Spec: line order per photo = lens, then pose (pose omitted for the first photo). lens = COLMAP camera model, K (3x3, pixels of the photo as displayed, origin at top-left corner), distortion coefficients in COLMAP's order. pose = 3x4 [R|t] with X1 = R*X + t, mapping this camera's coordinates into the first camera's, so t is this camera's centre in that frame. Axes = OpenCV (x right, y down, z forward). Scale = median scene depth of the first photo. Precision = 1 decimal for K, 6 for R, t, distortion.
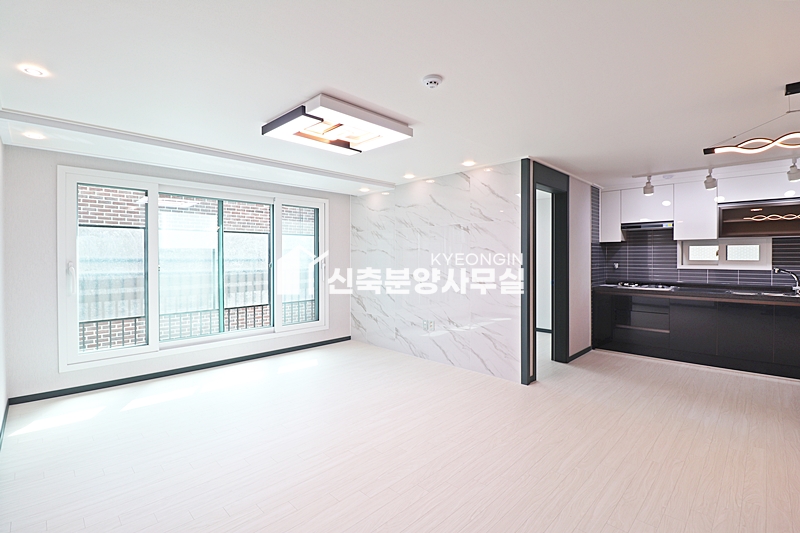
lens RADIAL K [[371.4, 0, 398.5], [0, 371.4, 260.1], [0, 0, 1]] dist [-0.000353, -0.000257]
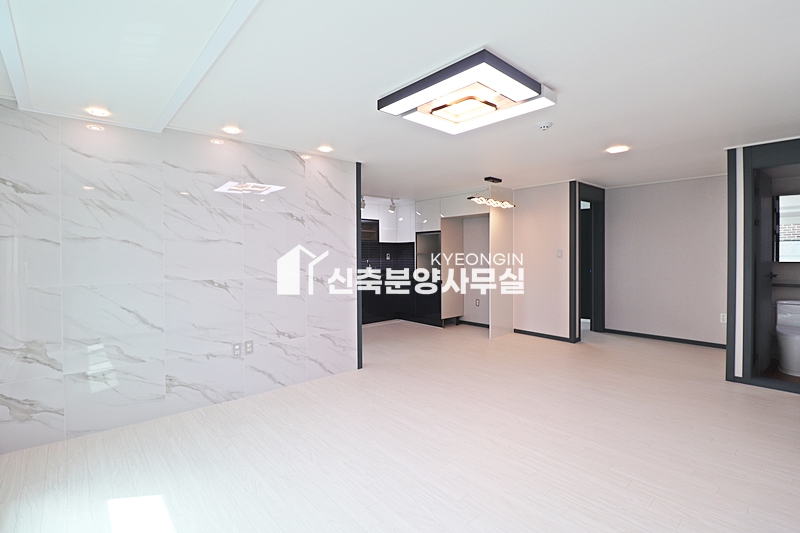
lens RADIAL K [[384.0, 0, 402.1], [0, 384.0, 260.4], [0, 0, 1]] dist [-0.002156, -0.000785]
pose [[0.055627, -0.015289, 0.998335, -0.634238], [0.012812, 0.999811, 0.014598, -0.000065], [-0.998369, 0.011979, 0.055813, 0.657274]]
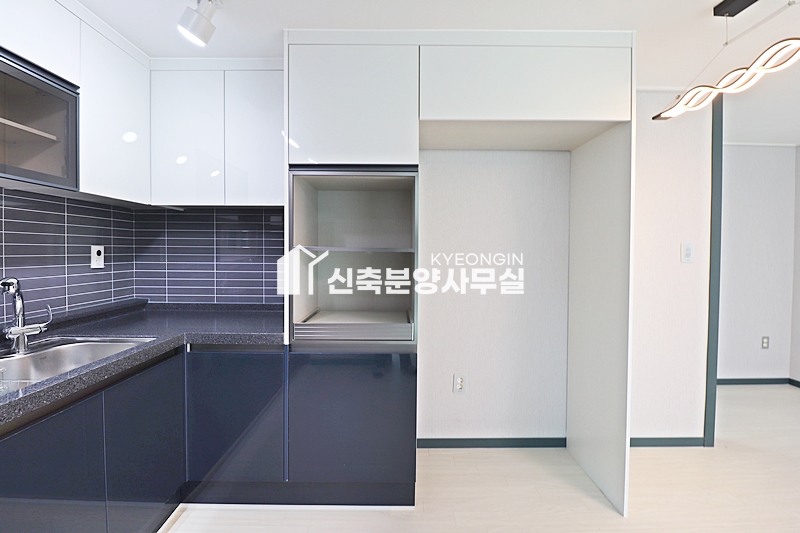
lens RADIAL K [[371.4, 0, 398.5], [0, 371.4, 260.1], [0, 0, 1]] dist [-0.000353, -0.000257]
pose [[-0.712254, -0.017001, 0.701716, 0.510601], [0.002462, 0.999640, 0.026718, -0.000275], [-0.701918, 0.020758, -0.711955, 0.875175]]
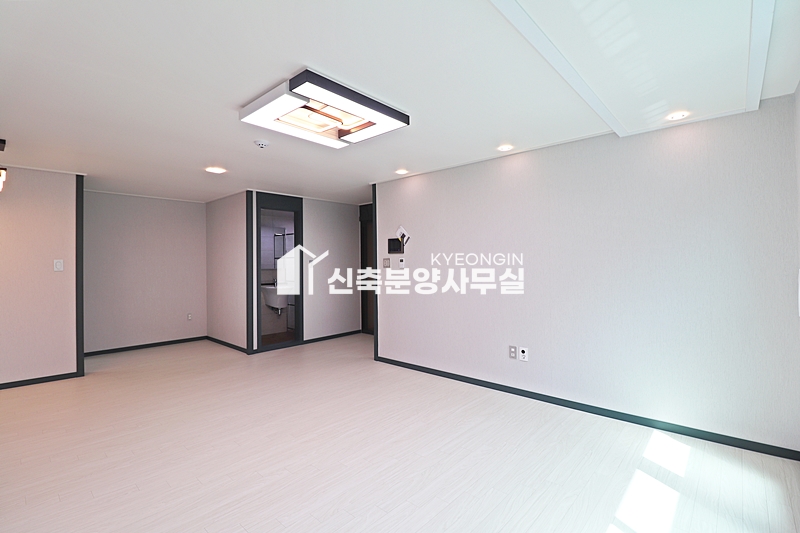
lens RADIAL K [[371.4, 0, 398.5], [0, 371.4, 260.1], [0, 0, 1]] dist [-0.000353, -0.000257]
pose [[-0.998752, 0.009760, -0.048982, -0.173295], [0.009735, 0.999952, 0.000735, -0.001803], [0.048987, 0.000257, -0.998799, 1.145931]]
